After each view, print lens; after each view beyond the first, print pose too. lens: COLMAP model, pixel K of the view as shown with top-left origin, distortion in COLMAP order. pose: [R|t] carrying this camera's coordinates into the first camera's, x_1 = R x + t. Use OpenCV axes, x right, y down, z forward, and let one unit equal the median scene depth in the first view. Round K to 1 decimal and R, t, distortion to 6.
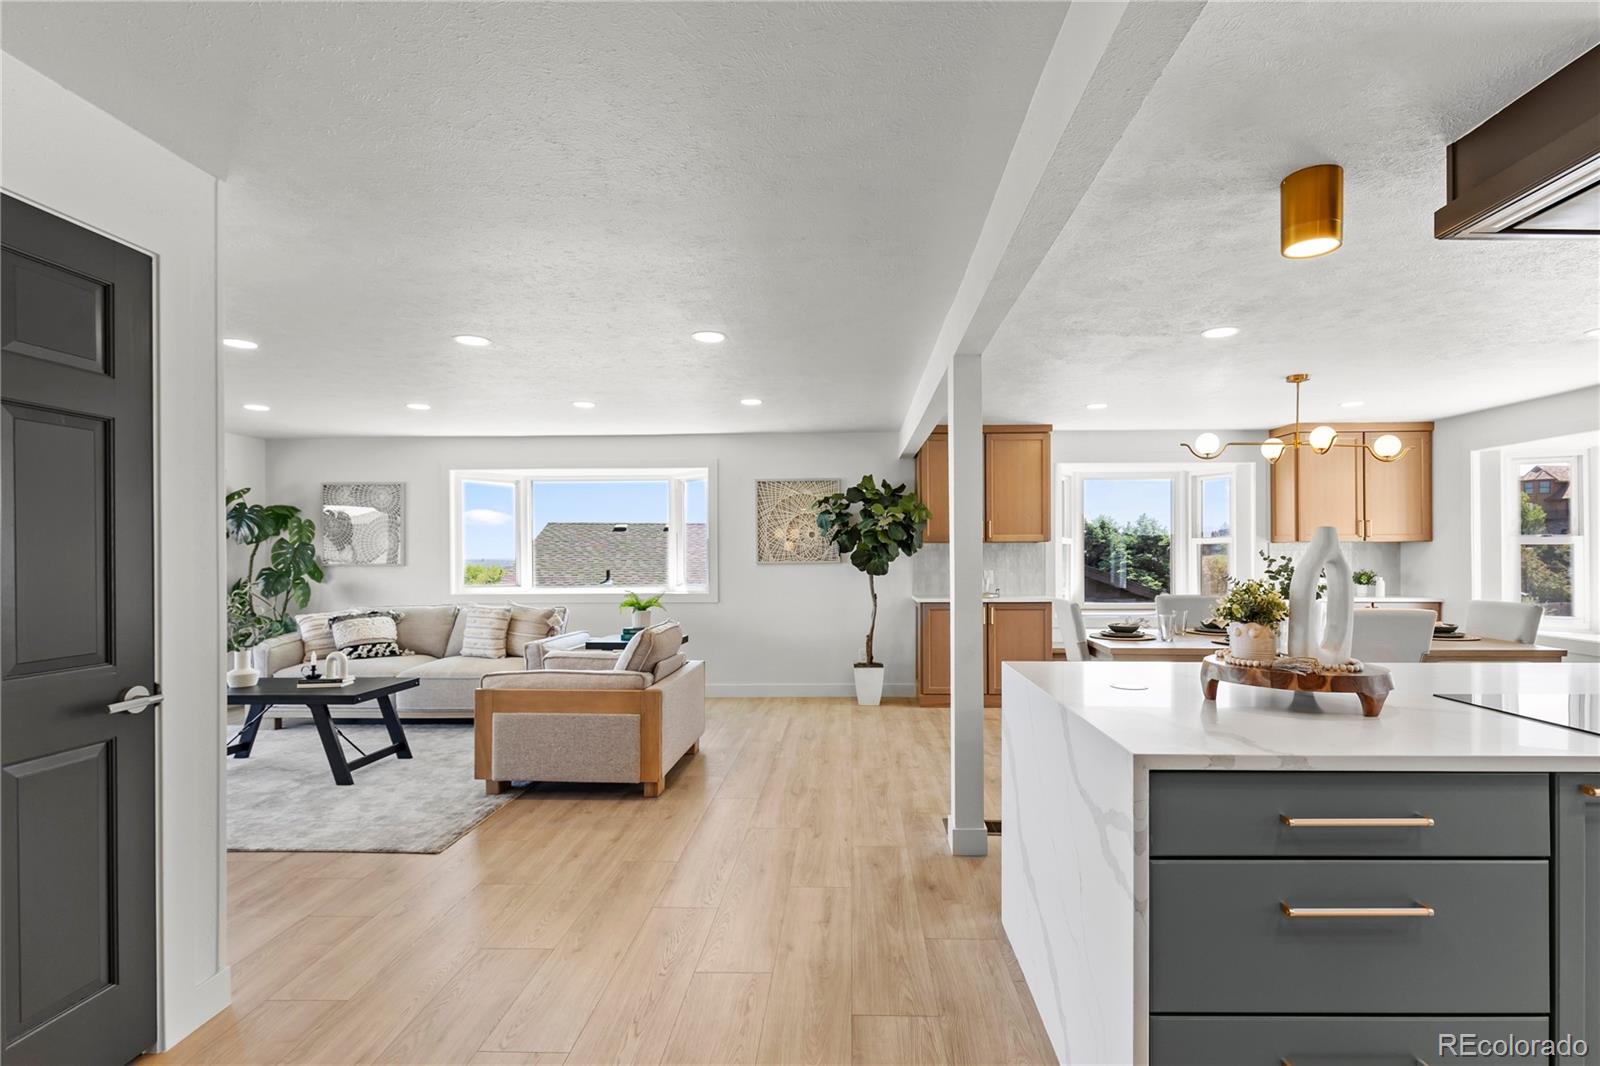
lens RADIAL K [[750.4, 0, 839.6], [0, 750.4, 553.1], [0, 0, 1]] dist [-0.008103, -0.000131]
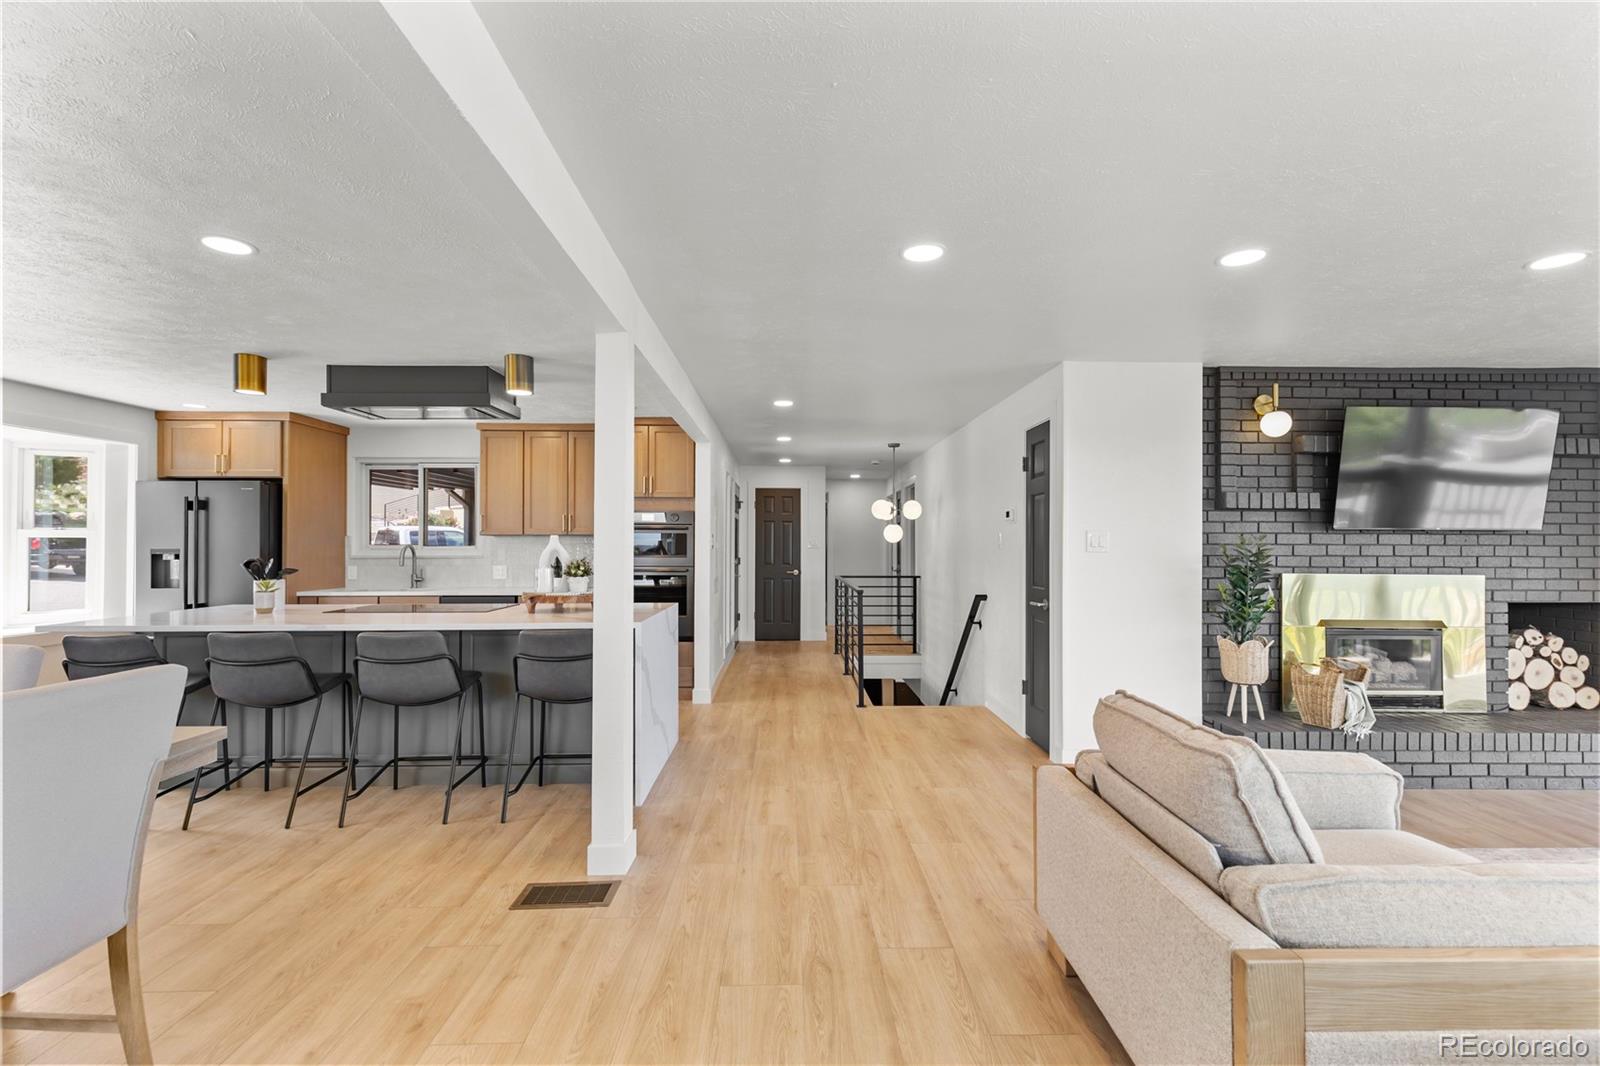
lens RADIAL K [[718.7, 0, 800.0], [0, 718.7, 537.1], [0, 0, 1]] dist [0.004663, 0.000465]
pose [[-0.999387, 0.003139, -0.034878, -0.016515], [0.003524, 0.999933, -0.010982, -0.000164], [0.034842, -0.011098, -0.999331, 1.046300]]
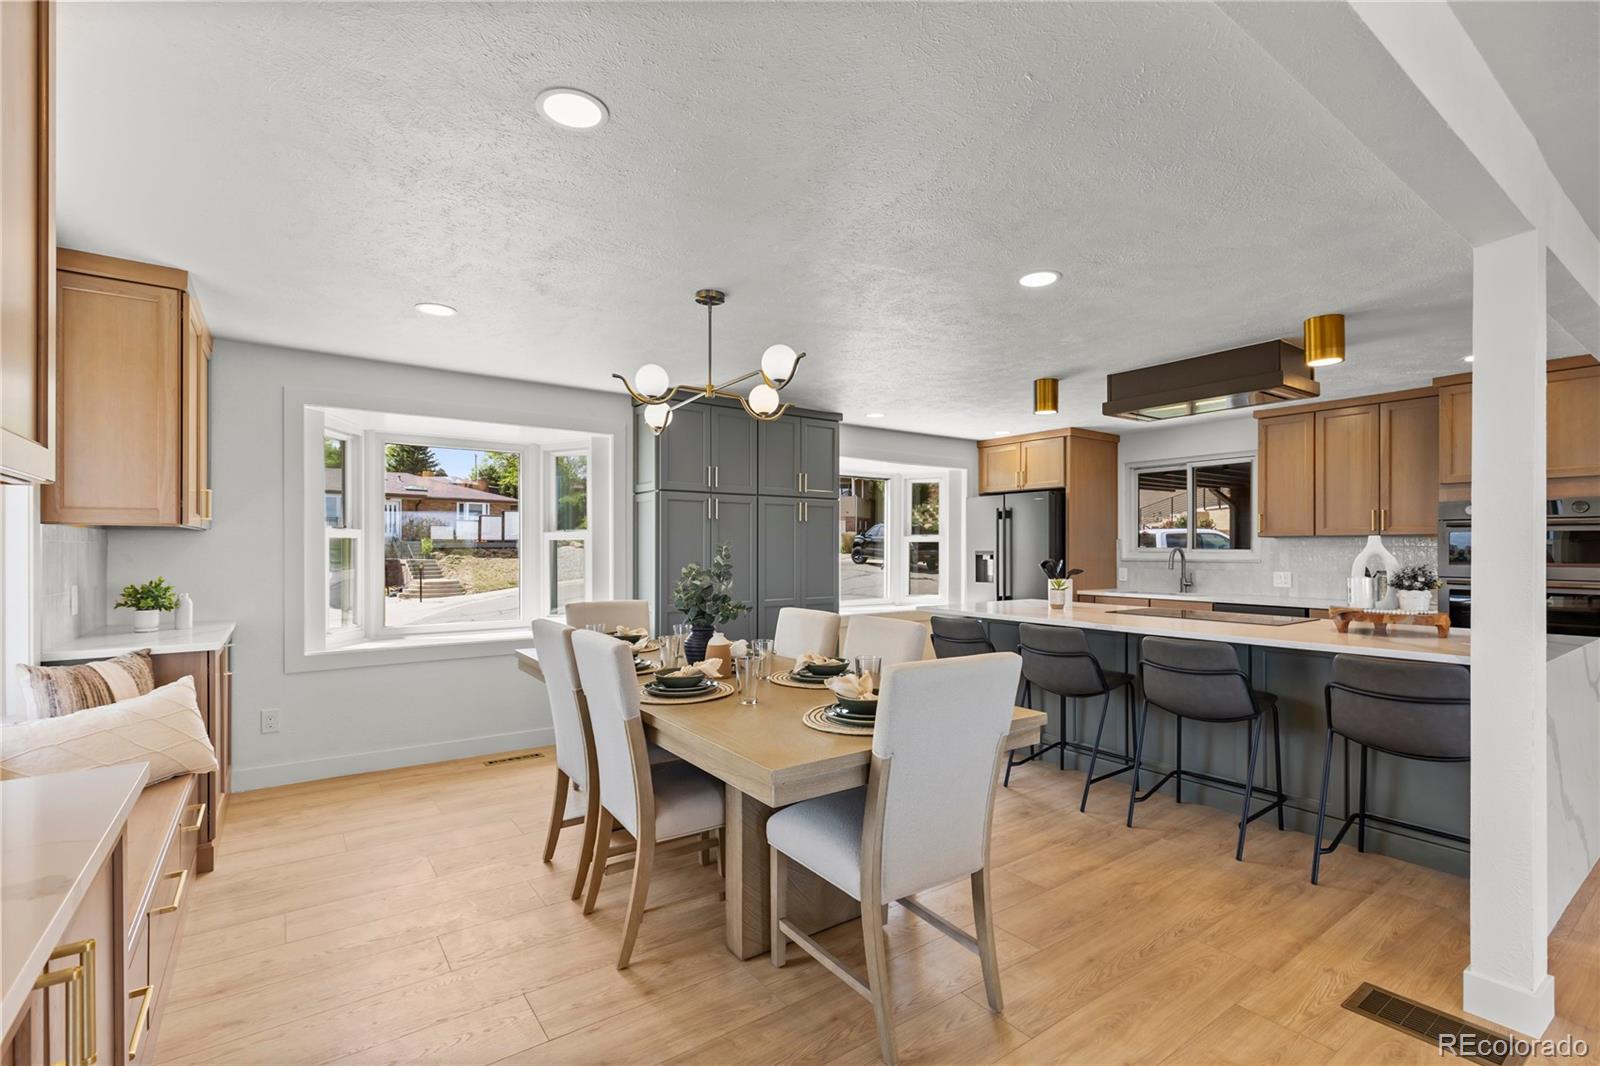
lens RADIAL K [[718.7, 0, 799.9], [0, 718.7, 545.7], [0, 0, 1]] dist [0.004663, 0.000465]
pose [[-0.600899, 0.004022, 0.799315, 0.022937], [-0.000253, 0.999986, -0.005222, -0.000040], [-0.799325, -0.003340, -0.600890, 1.020248]]
